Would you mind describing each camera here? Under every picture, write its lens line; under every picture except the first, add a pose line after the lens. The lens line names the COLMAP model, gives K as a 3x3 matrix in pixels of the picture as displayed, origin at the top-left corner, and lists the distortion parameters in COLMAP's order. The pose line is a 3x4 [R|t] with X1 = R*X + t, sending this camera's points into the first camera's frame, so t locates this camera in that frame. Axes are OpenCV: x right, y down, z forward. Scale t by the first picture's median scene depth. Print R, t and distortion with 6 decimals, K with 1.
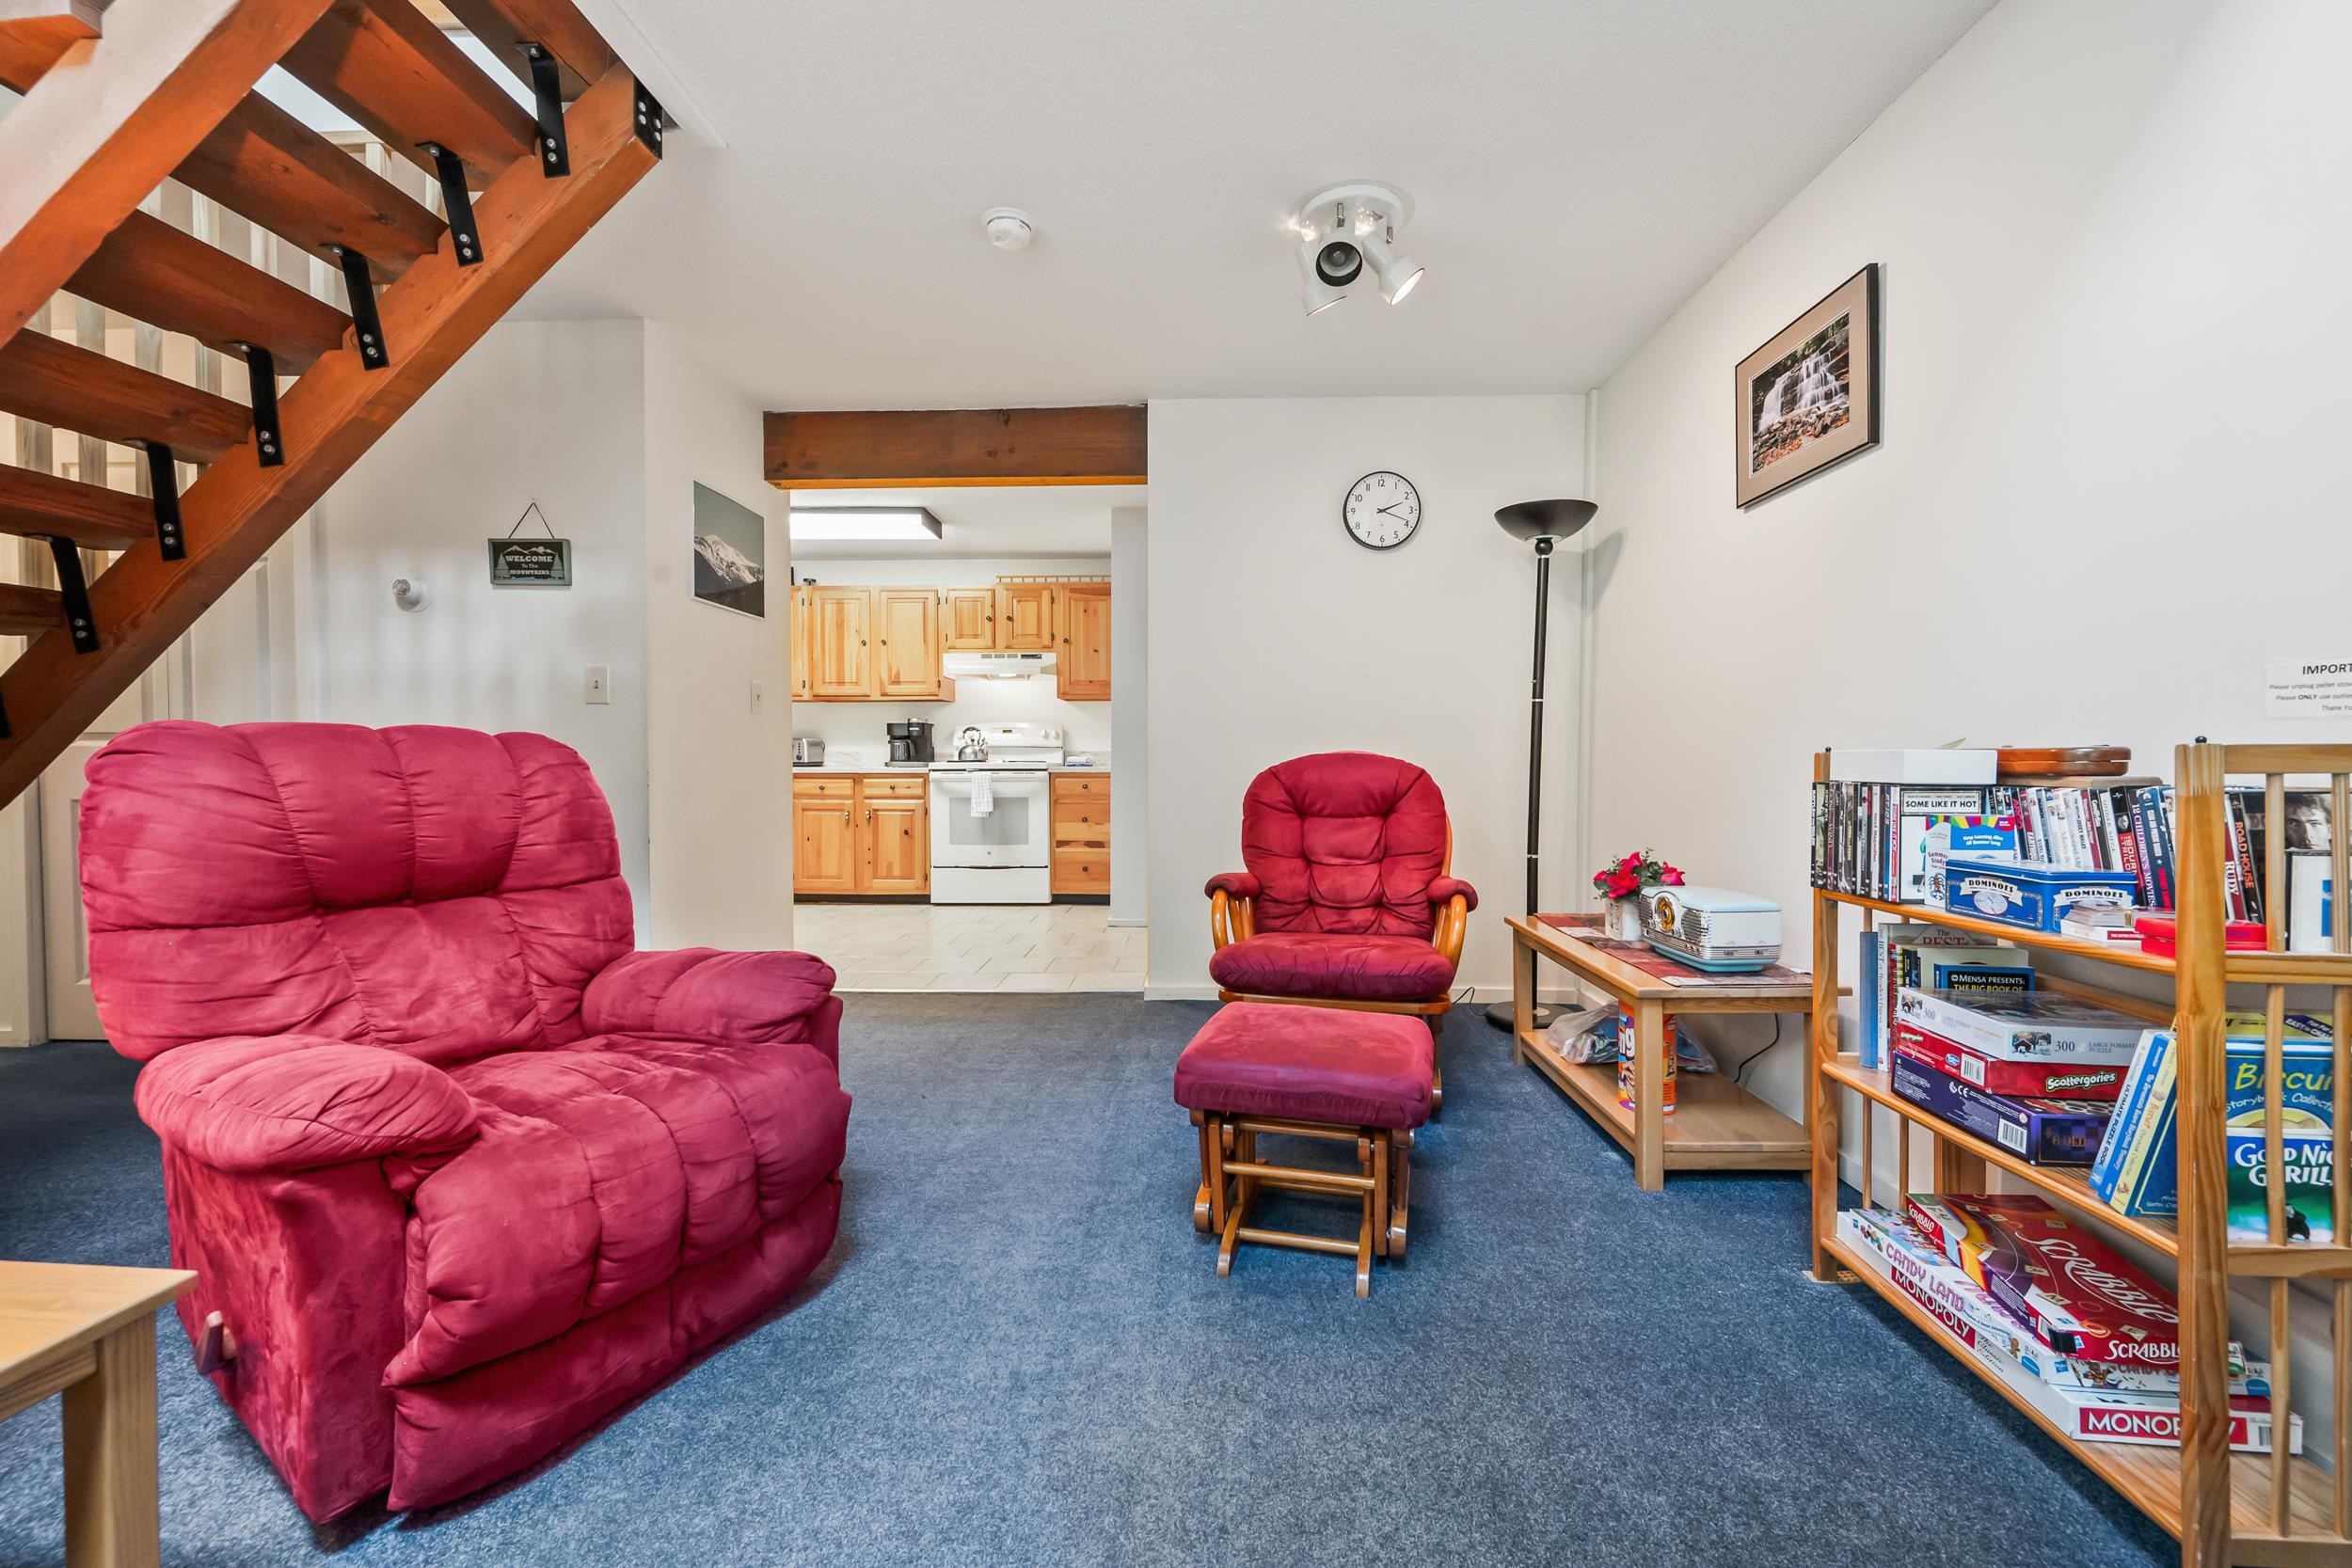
lens RADIAL K [[929.5, 0, 1179.1], [0, 929.5, 778.4], [0, 0, 1]] dist [-0.000597, -0.000998]
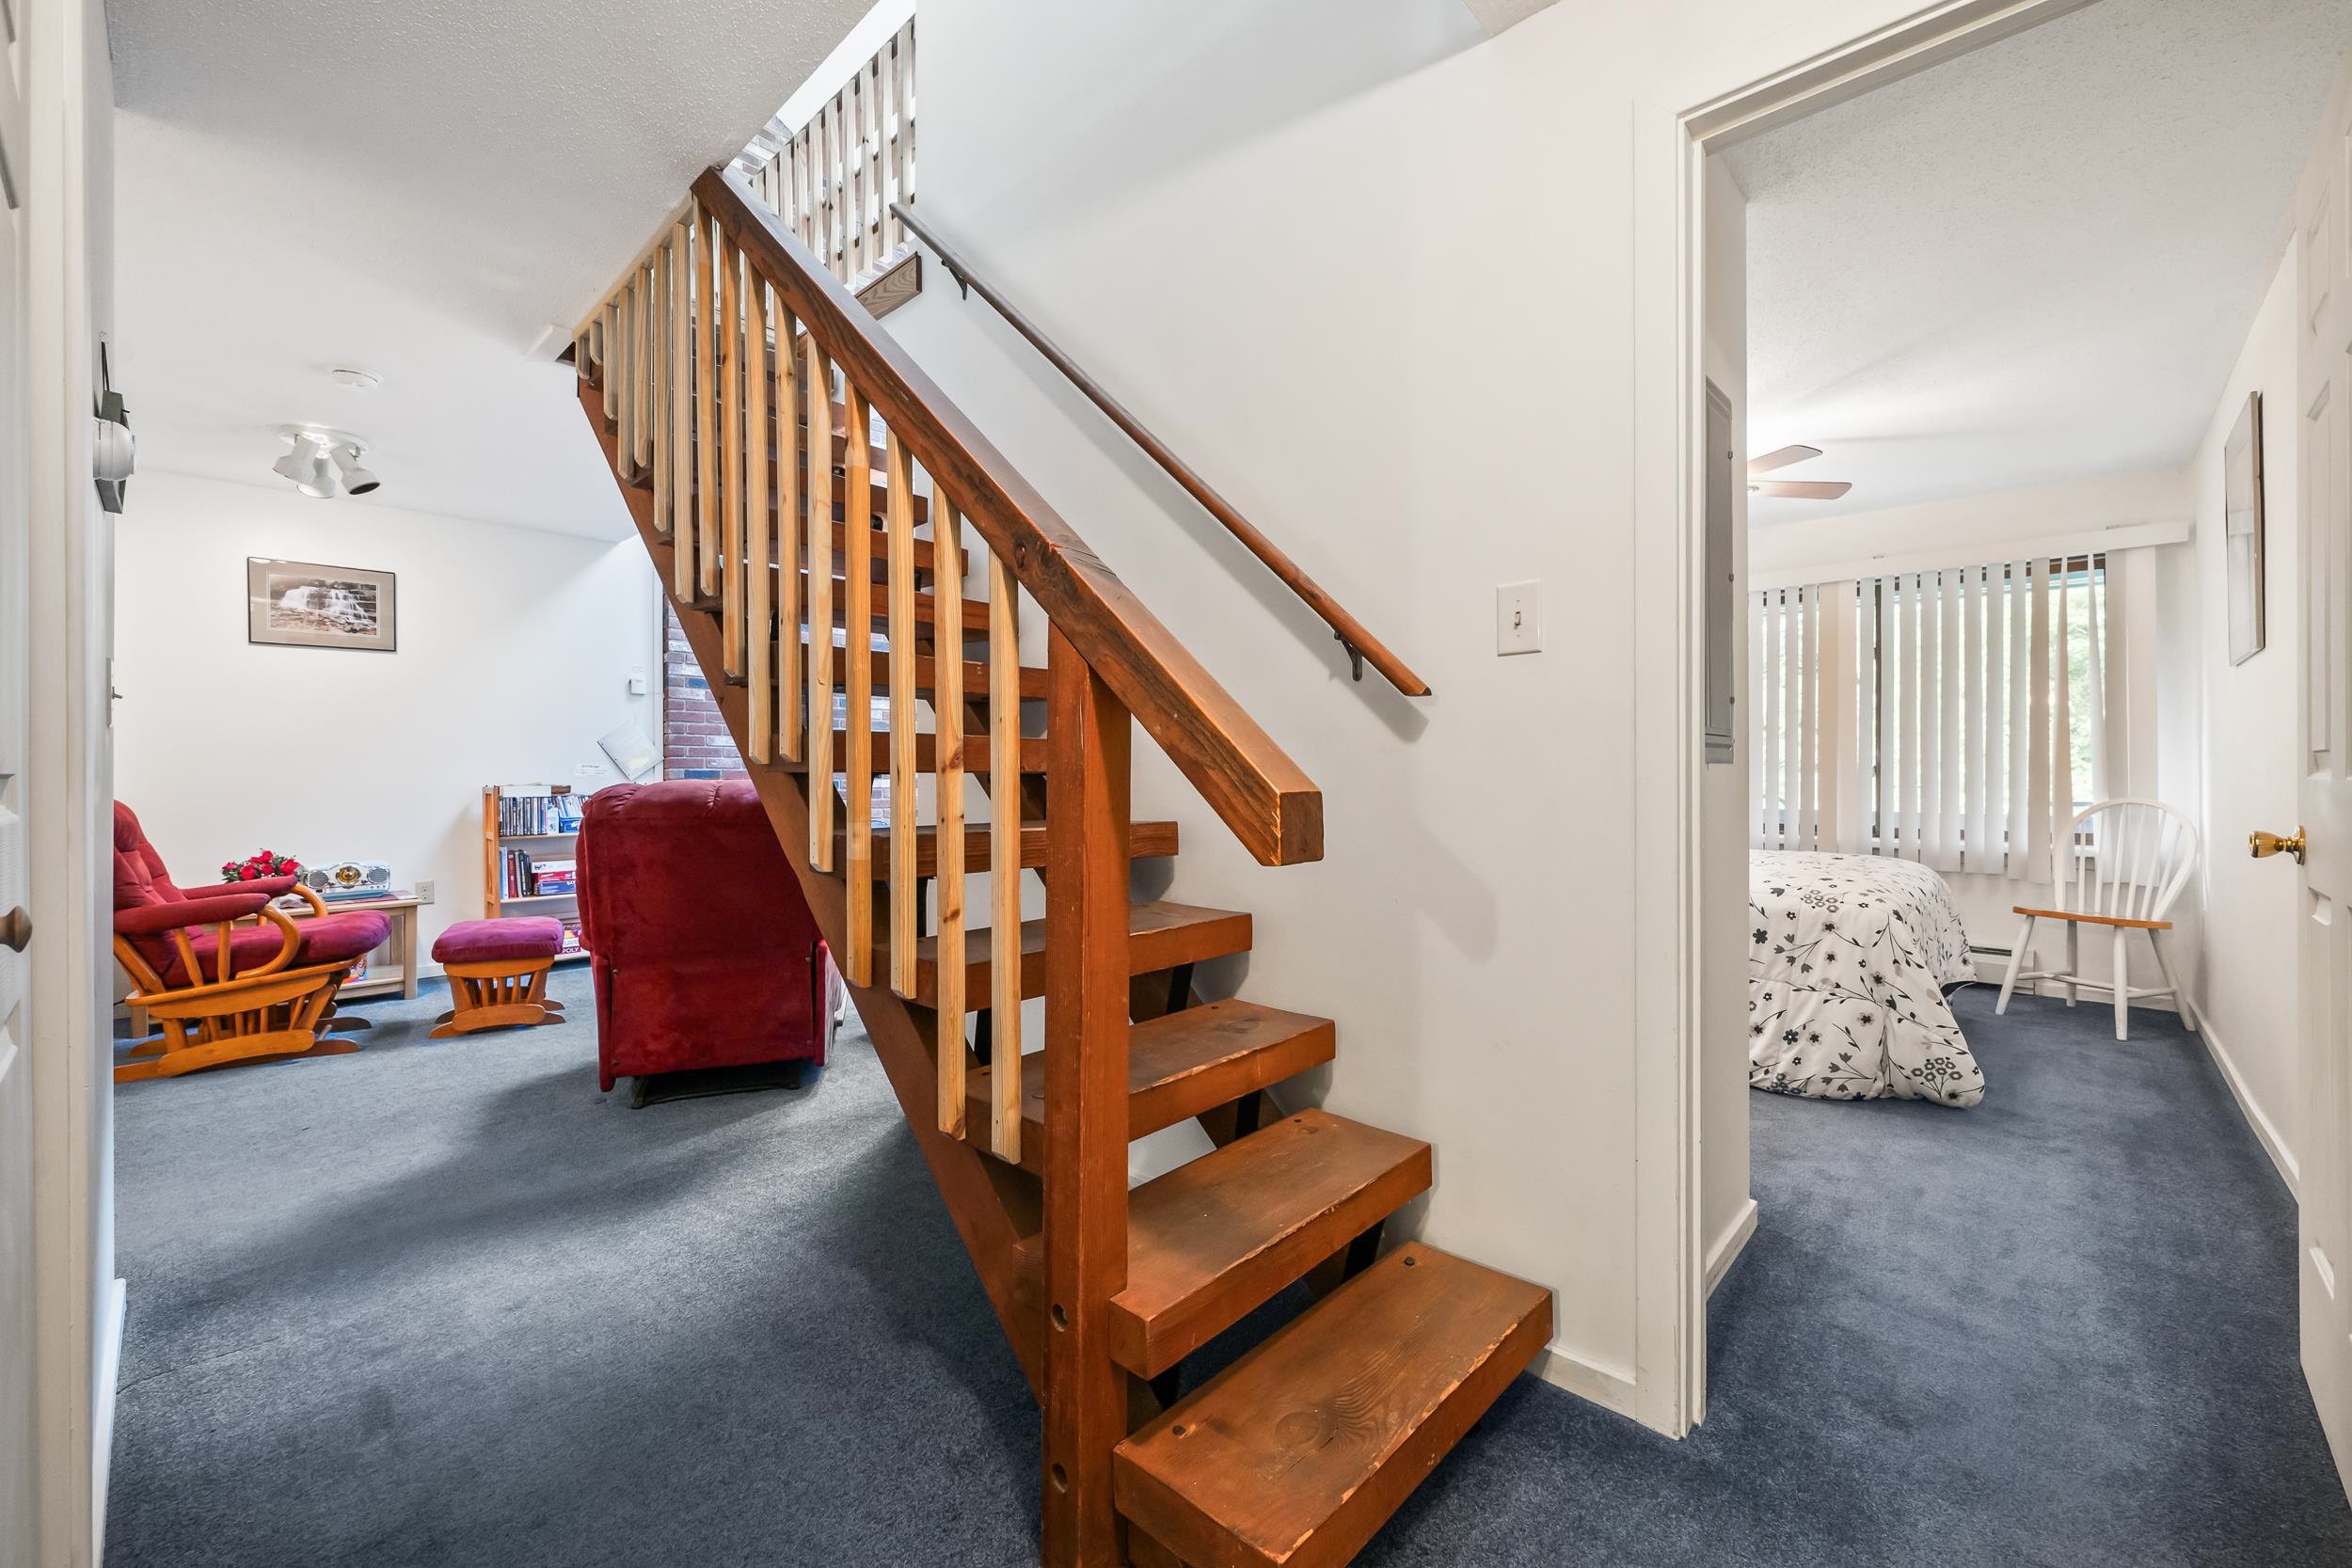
lens RADIAL K [[929.5, 0, 1186.1], [0, 929.5, 770.0], [0, 0, 1]] dist [-0.000597, -0.000998]
pose [[-0.769604, -0.004176, 0.638507, -1.511571], [0.015067, 0.999581, 0.024699, -0.067976], [-0.638343, 0.028629, -0.769219, 1.050008]]
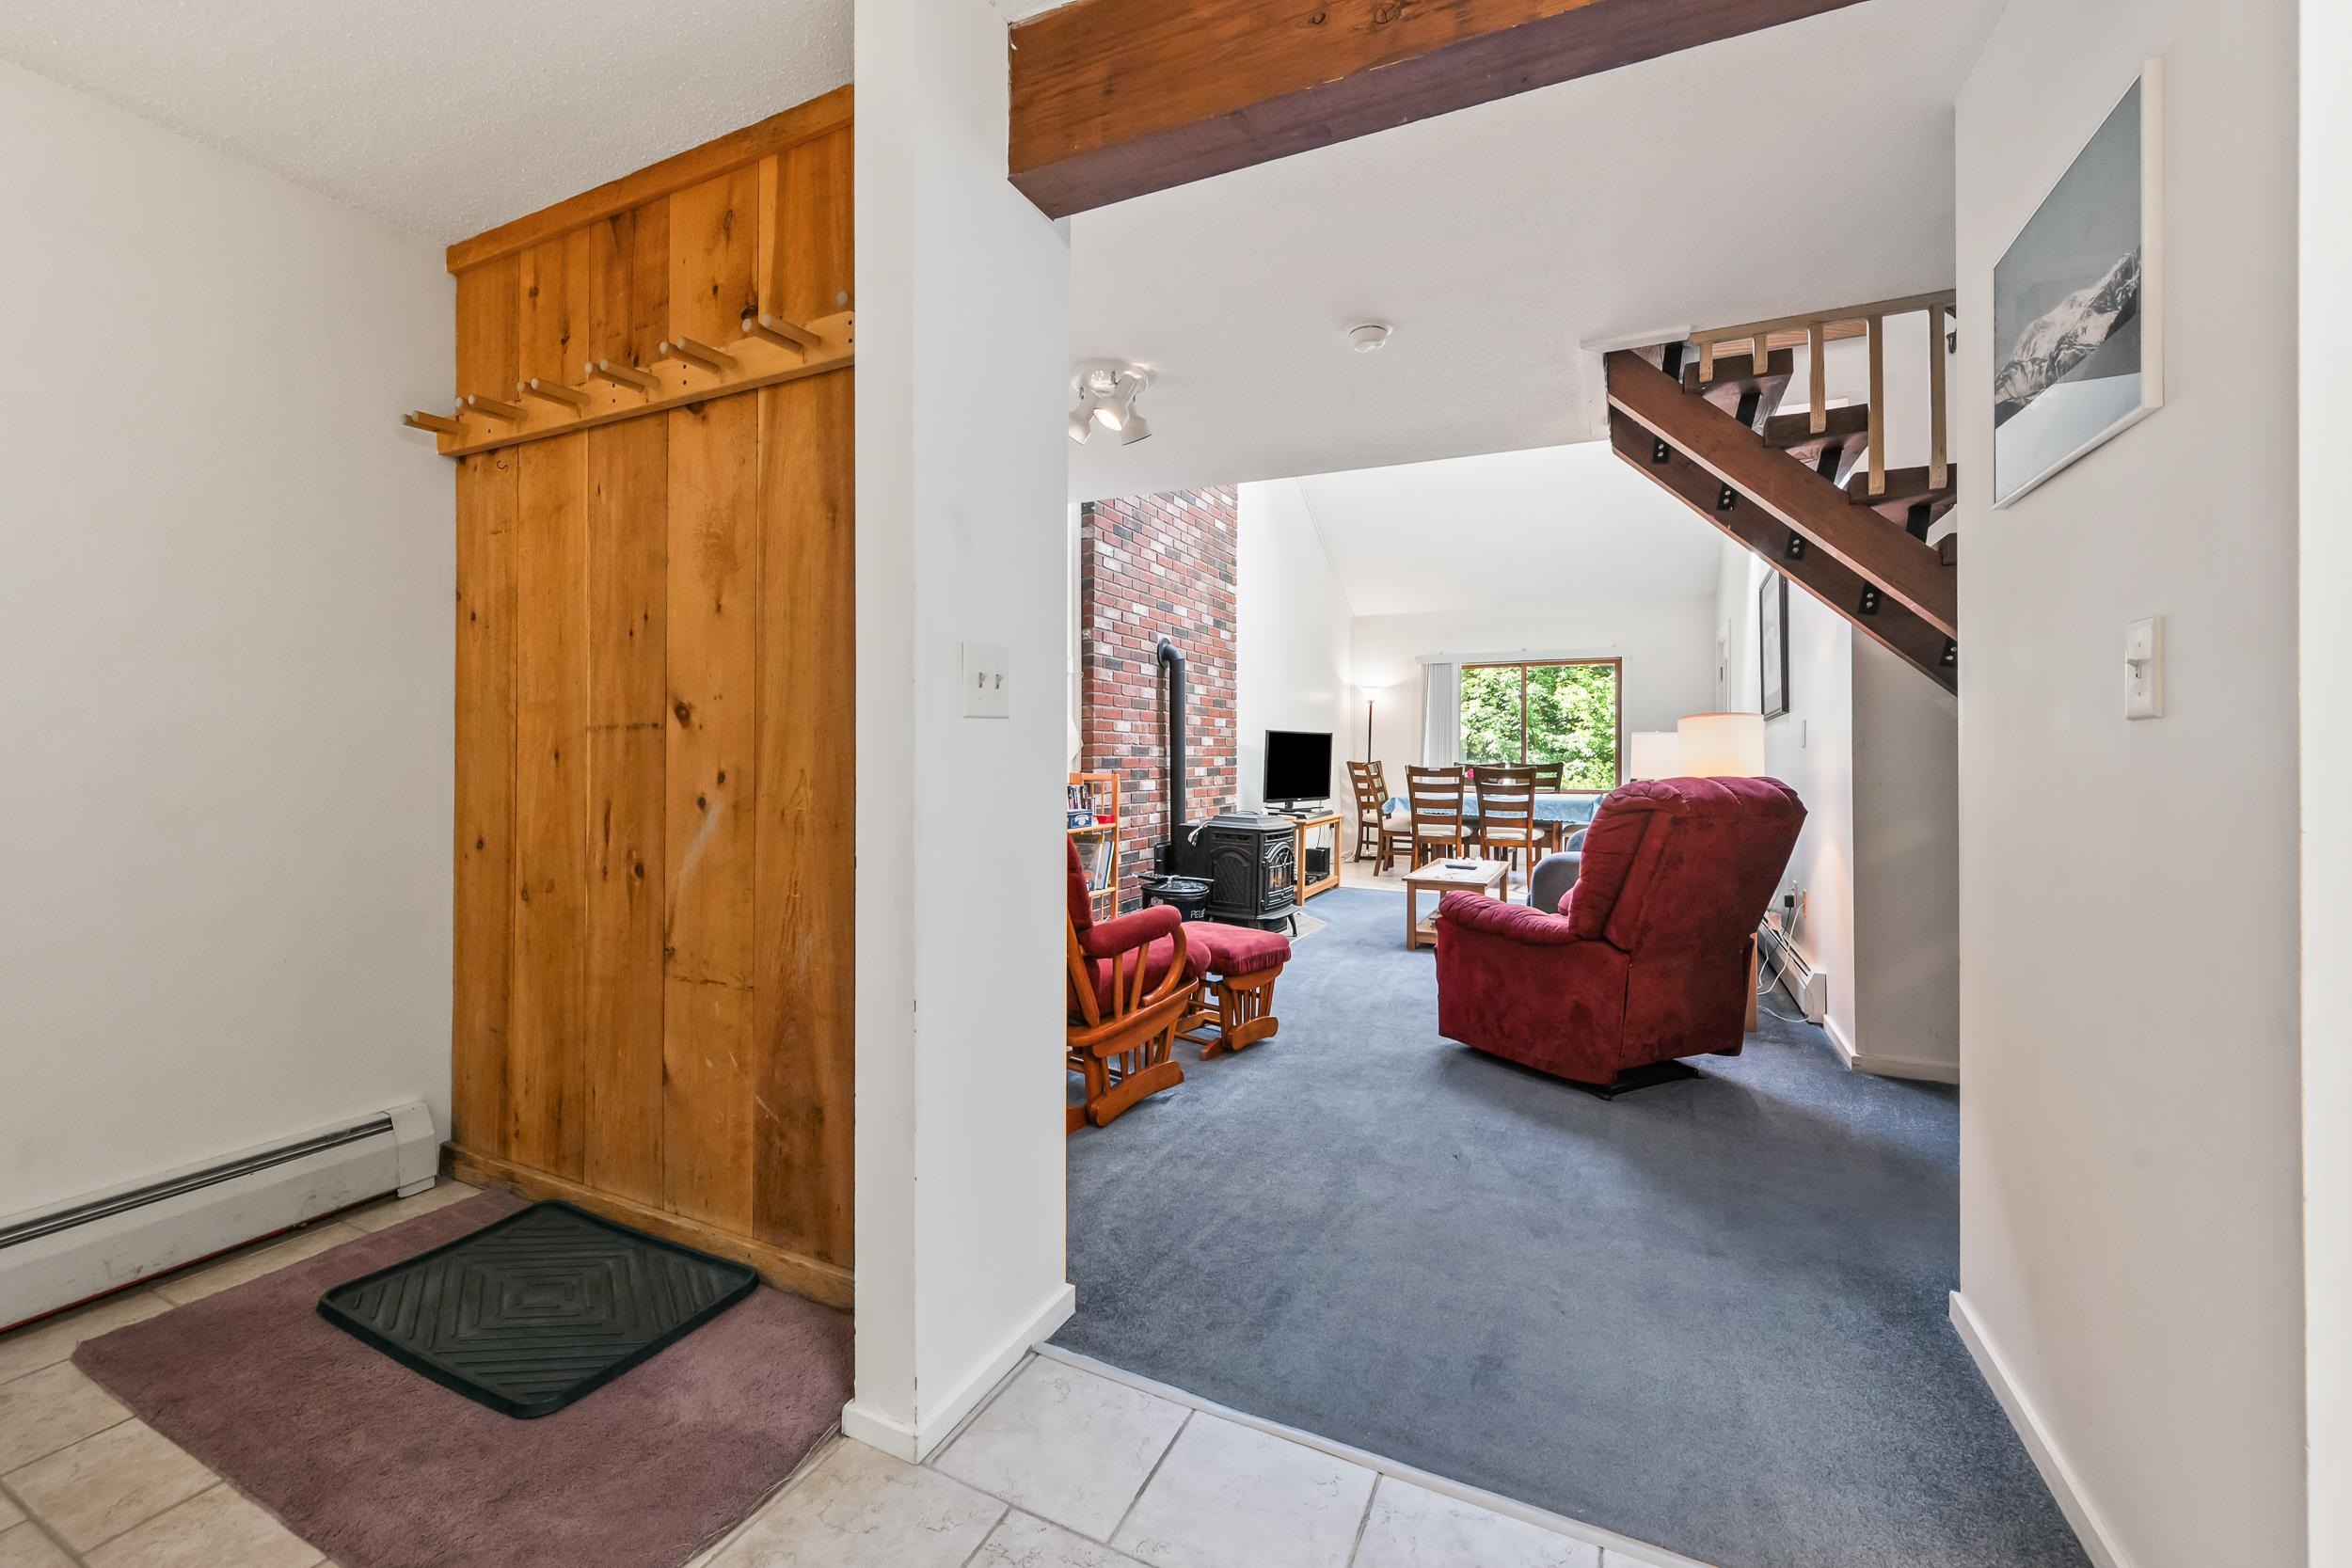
lens RADIAL K [[929.5, 0, 1187.2], [0, 929.5, 754.3], [0, 0, 1]] dist [-0.000597, -0.000998]
pose [[-0.918772, -0.007462, 0.394718, -0.355508], [0.001637, 0.999741, 0.022711, -0.083067], [-0.394786, 0.021512, -0.918521, 1.762308]]
